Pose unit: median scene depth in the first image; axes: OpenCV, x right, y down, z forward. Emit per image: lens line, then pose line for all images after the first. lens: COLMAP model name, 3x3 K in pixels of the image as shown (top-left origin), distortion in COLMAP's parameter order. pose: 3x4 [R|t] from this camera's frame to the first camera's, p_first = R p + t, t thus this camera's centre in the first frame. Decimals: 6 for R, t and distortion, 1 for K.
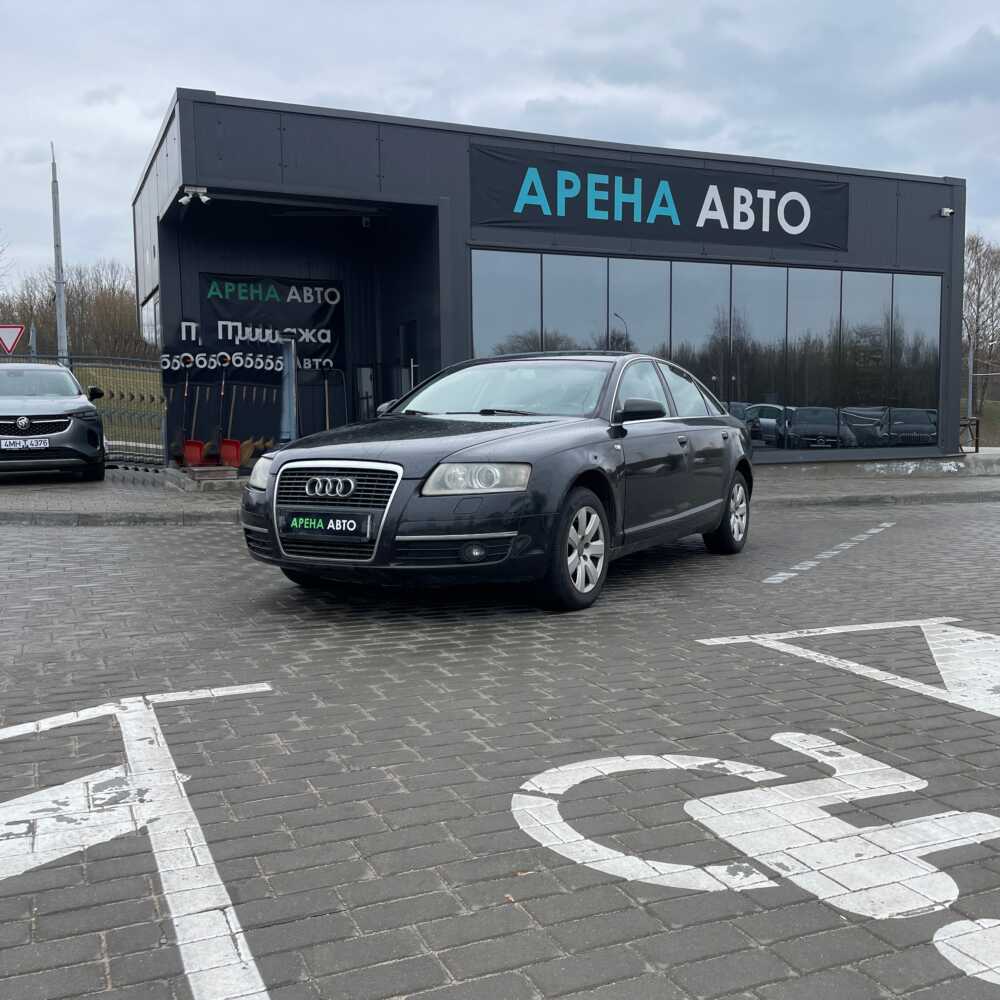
lens RADIAL K [[1013.3, 0, 500.0], [0, 1013.3, 500.0], [0, 0, 1]] dist [0.109857, -0.166527]
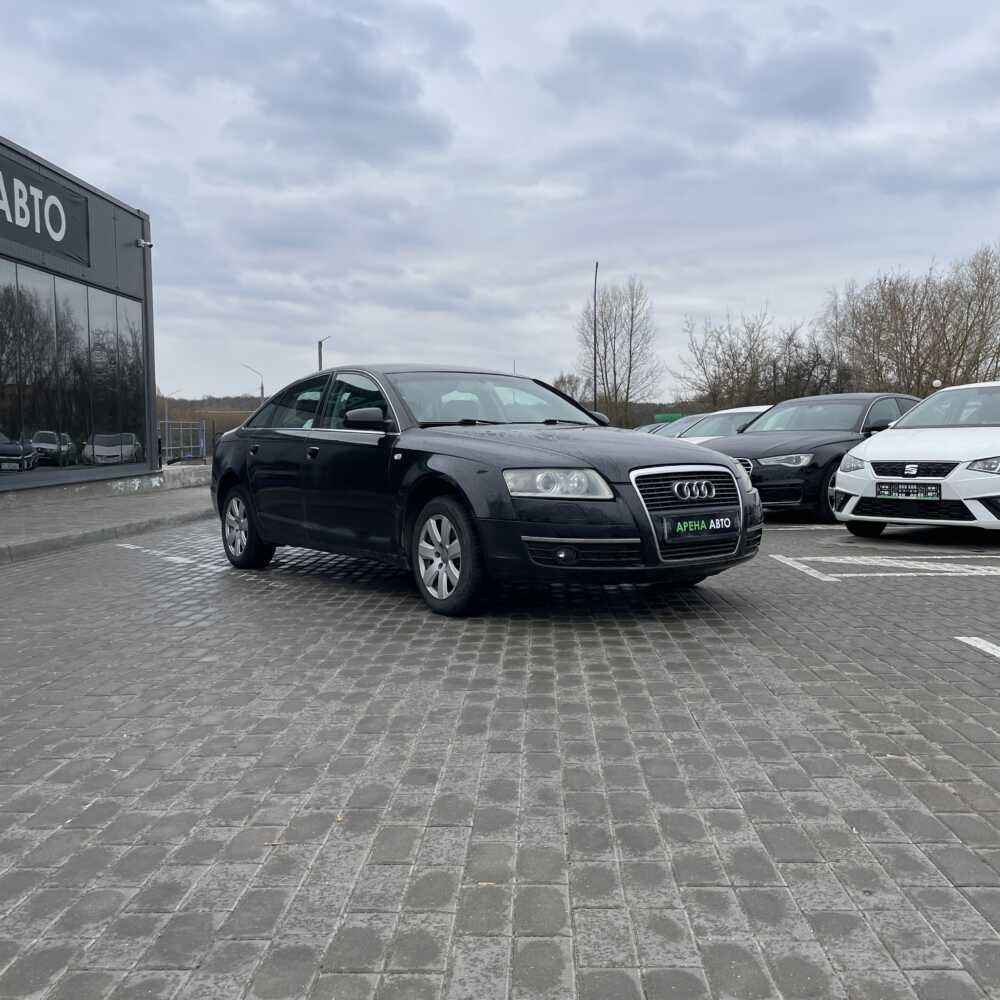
lens RADIAL K [[1004.5, 0, 509.1], [0, 1004.5, 487.6], [0, 0, 1]] dist [0.107547, -0.153345]
pose [[0.432379, -0.046554, 0.900490, -0.433727], [0.077395, 0.996897, 0.014376, -0.016466], [-0.898364, 0.063477, 0.434640, 0.261292]]
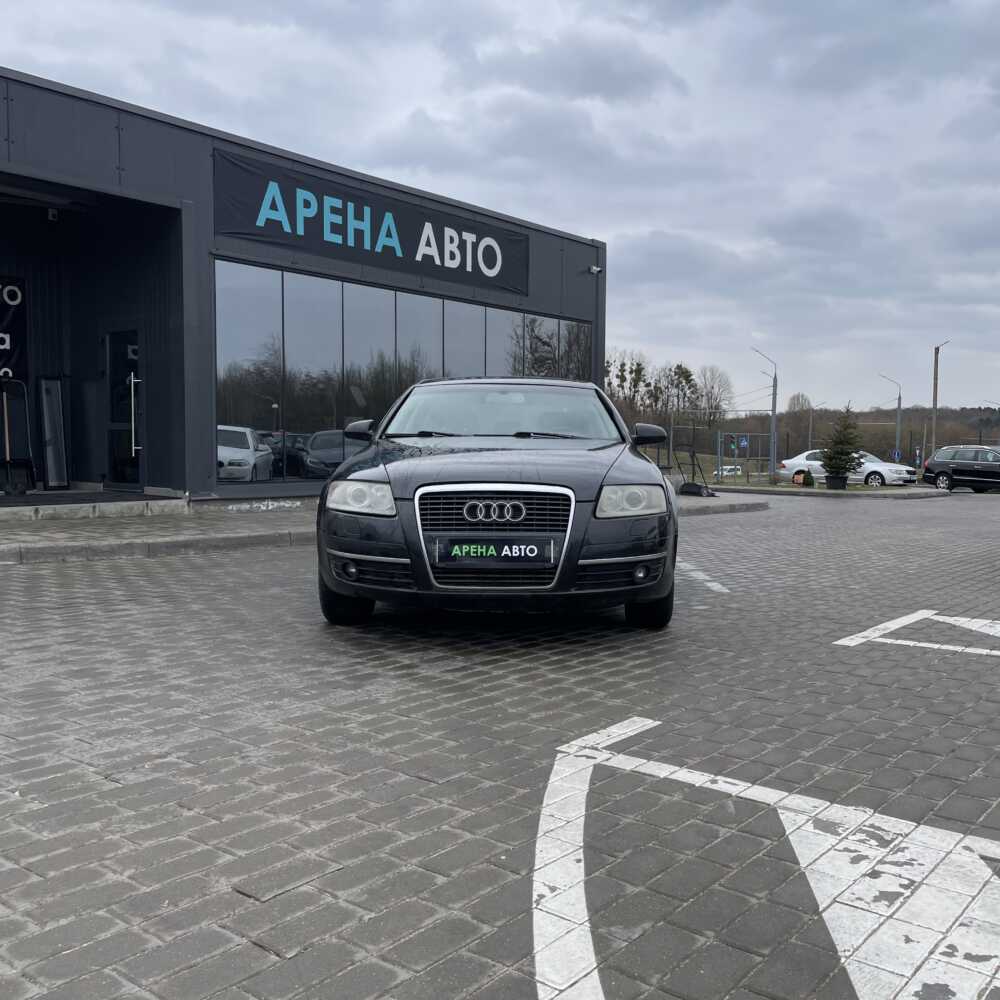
lens RADIAL K [[1004.5, 0, 509.1], [0, 1004.5, 487.6], [0, 0, 1]] dist [0.107547, -0.153345]
pose [[0.886362, -0.006935, 0.462942, -0.213722], [0.024277, 0.999208, -0.031513, -0.001886], [-0.462357, 0.039171, 0.885828, 0.060319]]
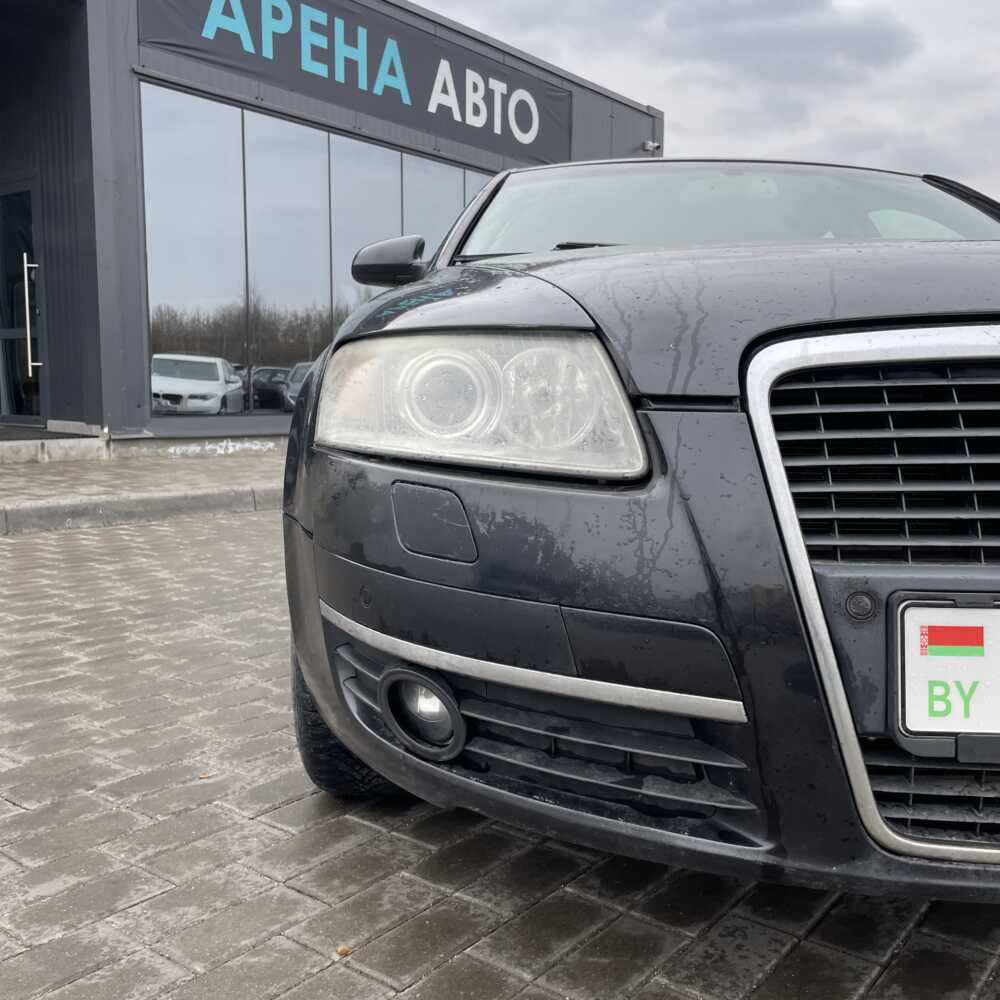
lens RADIAL K [[1004.5, 0, 509.1], [0, 1004.5, 487.6], [0, 0, 1]] dist [0.107547, -0.153345]
pose [[0.879079, -0.034584, 0.475421, -0.131725], [0.026044, 0.999360, 0.024540, -0.005543], [-0.475965, -0.009191, 0.879416, 0.325929]]
